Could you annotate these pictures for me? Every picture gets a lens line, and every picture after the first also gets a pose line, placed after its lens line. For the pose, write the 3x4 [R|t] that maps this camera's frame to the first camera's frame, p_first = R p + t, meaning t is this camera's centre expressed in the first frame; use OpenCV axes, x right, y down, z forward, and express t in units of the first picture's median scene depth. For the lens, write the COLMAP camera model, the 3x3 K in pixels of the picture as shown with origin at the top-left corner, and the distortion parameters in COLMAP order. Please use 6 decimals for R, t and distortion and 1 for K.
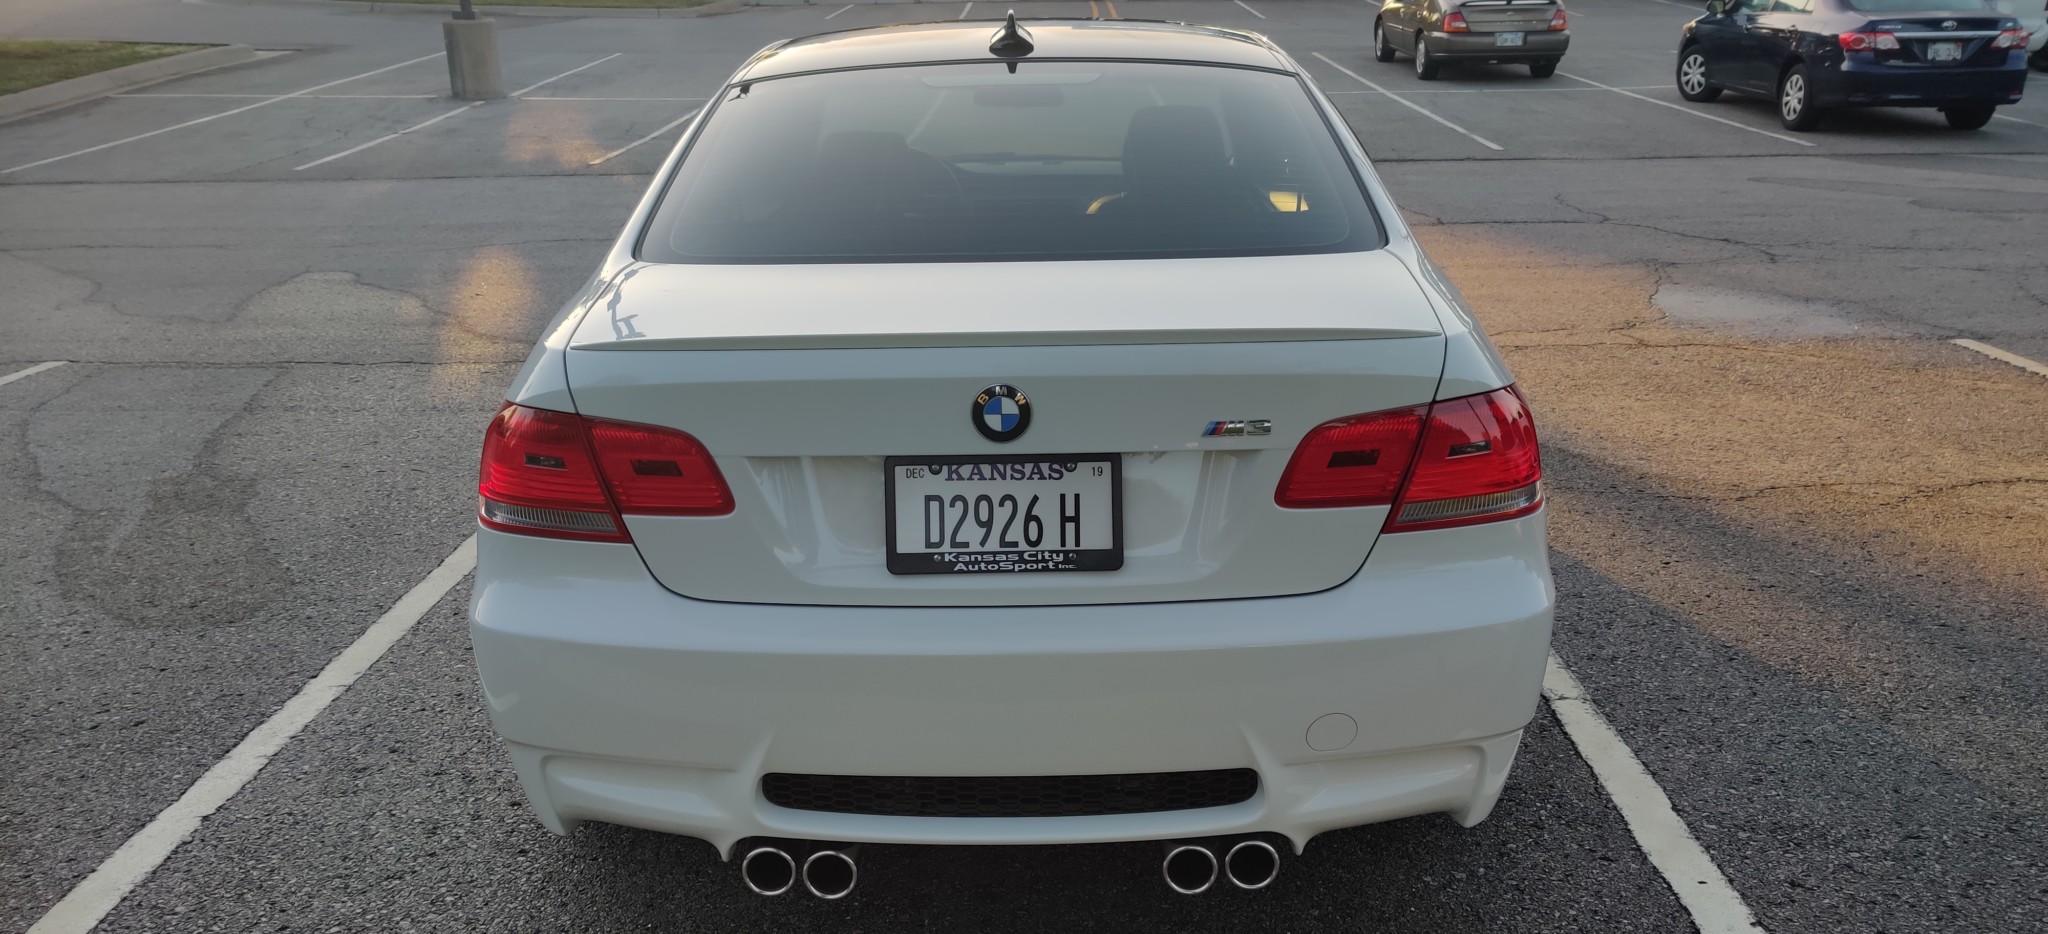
lens RADIAL K [[1560.1, 0, 1024.0], [0, 1560.1, 467.0], [0, 0, 1]] dist [0.046867, 0.000803]
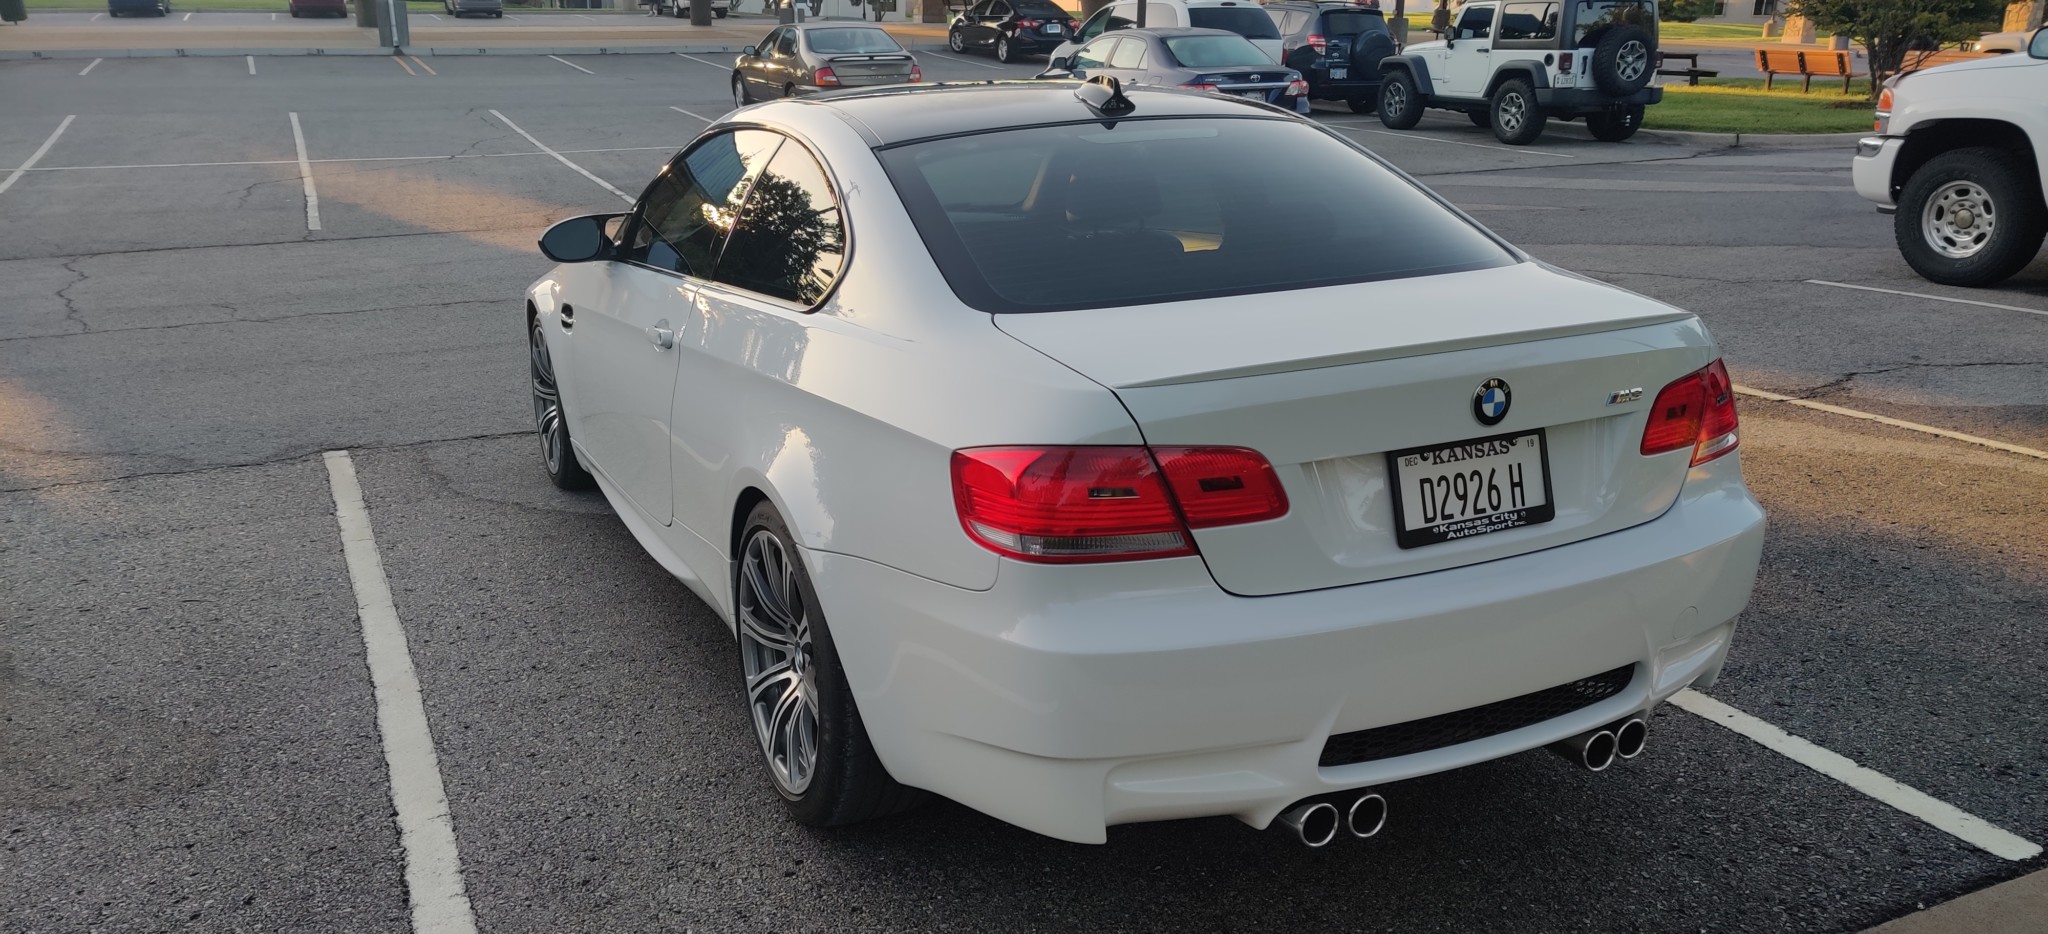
lens RADIAL K [[1560.1, 0, 1024.0], [0, 1560.1, 467.0], [0, 0, 1]] dist [0.046867, 0.000803]
pose [[0.904195, -0.116910, 0.410809, -0.827277], [0.129861, 0.991525, -0.003653, -0.026106], [-0.406901, 0.056651, 0.911714, 0.031359]]
